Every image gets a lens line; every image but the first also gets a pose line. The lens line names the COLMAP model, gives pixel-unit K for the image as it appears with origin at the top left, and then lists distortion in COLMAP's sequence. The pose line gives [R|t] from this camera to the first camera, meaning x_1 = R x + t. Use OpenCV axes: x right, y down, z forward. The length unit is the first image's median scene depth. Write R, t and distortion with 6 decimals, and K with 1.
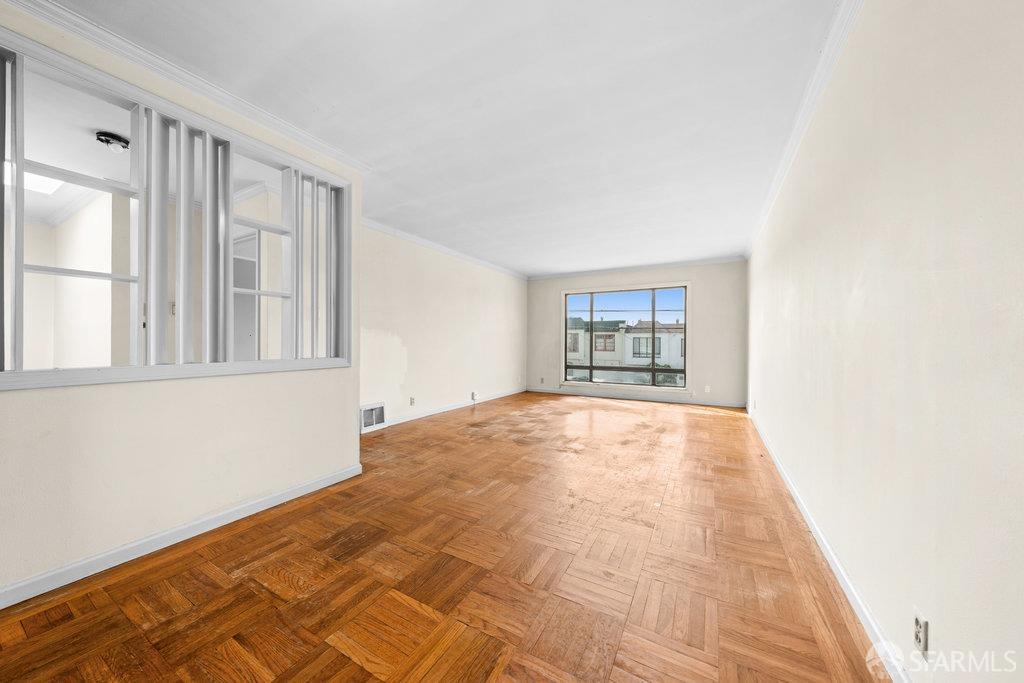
lens RADIAL K [[353.5, 0, 513.1], [0, 353.5, 342.0], [0, 0, 1]] dist [-0.000292, -0.000076]
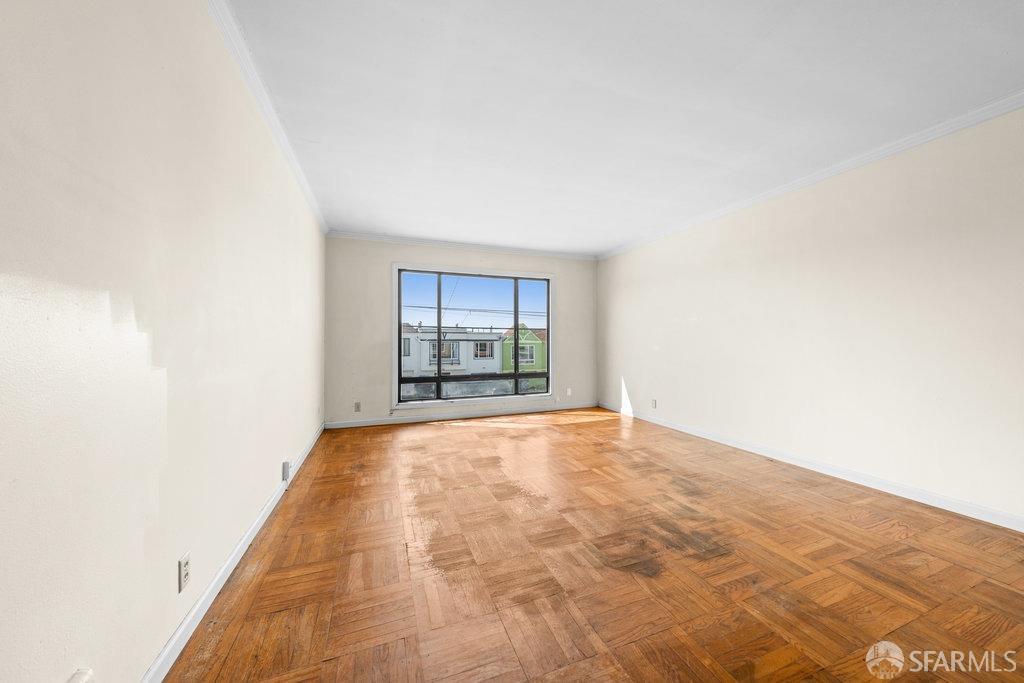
lens RADIAL K [[353.5, 0, 513.1], [0, 353.5, 342.0], [0, 0, 1]] dist [-0.000292, -0.000076]
pose [[0.642747, -0.005392, 0.766059, -0.255586], [0.004975, 0.999984, 0.002864, -0.002538], [-0.766062, 0.001971, 0.642764, 0.499919]]
